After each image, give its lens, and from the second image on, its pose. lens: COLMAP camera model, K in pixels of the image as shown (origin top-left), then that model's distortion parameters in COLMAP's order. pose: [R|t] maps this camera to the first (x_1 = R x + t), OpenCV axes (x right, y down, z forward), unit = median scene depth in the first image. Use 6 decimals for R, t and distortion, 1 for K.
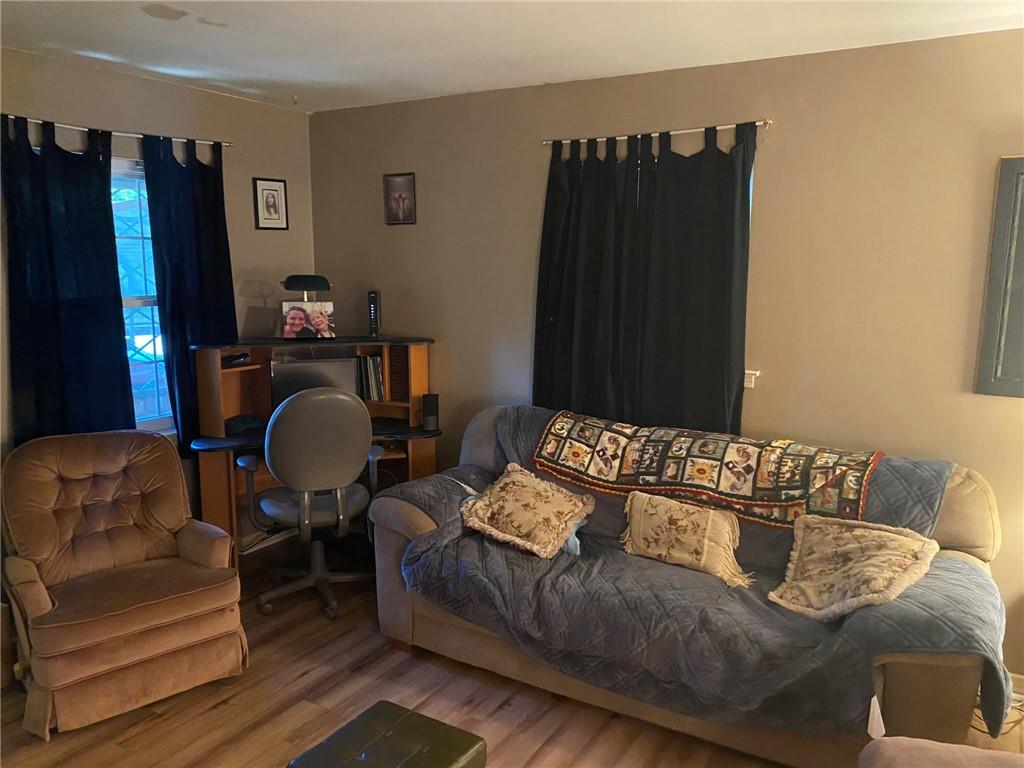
lens RADIAL K [[778.1, 0, 512.9], [0, 778.1, 387.7], [0, 0, 1]] dist [0.047632, -0.062818]
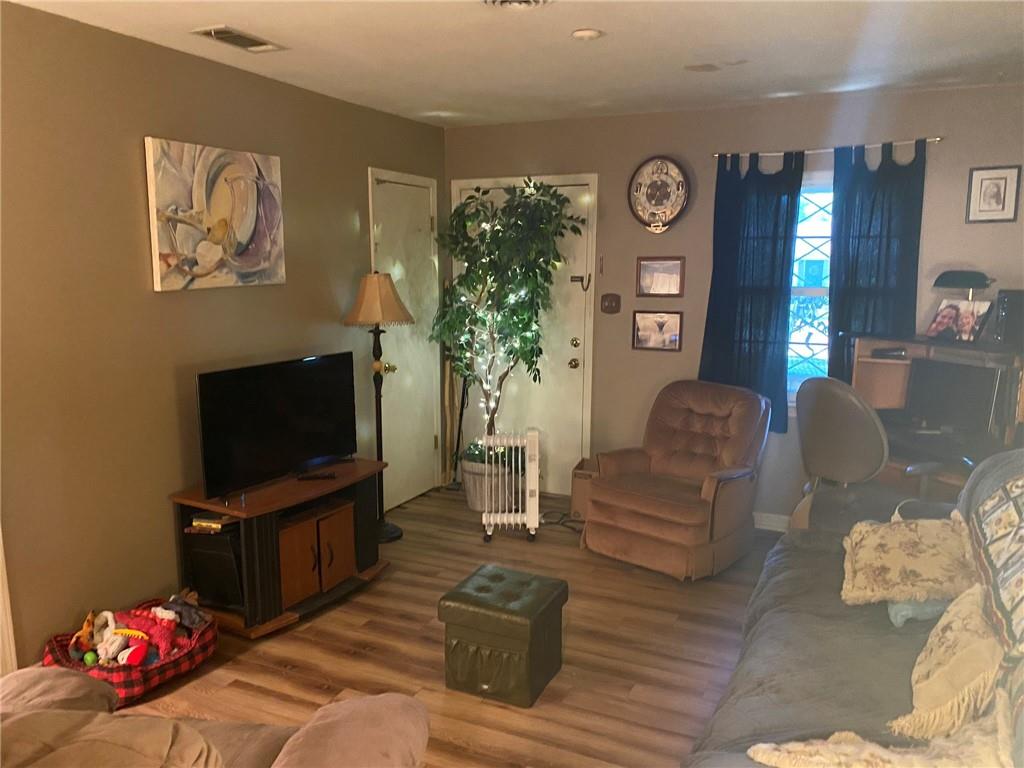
lens RADIAL K [[778.1, 0, 510.9], [0, 778.1, 382.8], [0, 0, 1]] dist [0.047632, -0.062818]
pose [[0.120673, 0.151454, -0.981071, 0.628221], [-0.165199, 0.977576, 0.130595, -0.051217], [0.978850, 0.146313, 0.142987, 0.388771]]
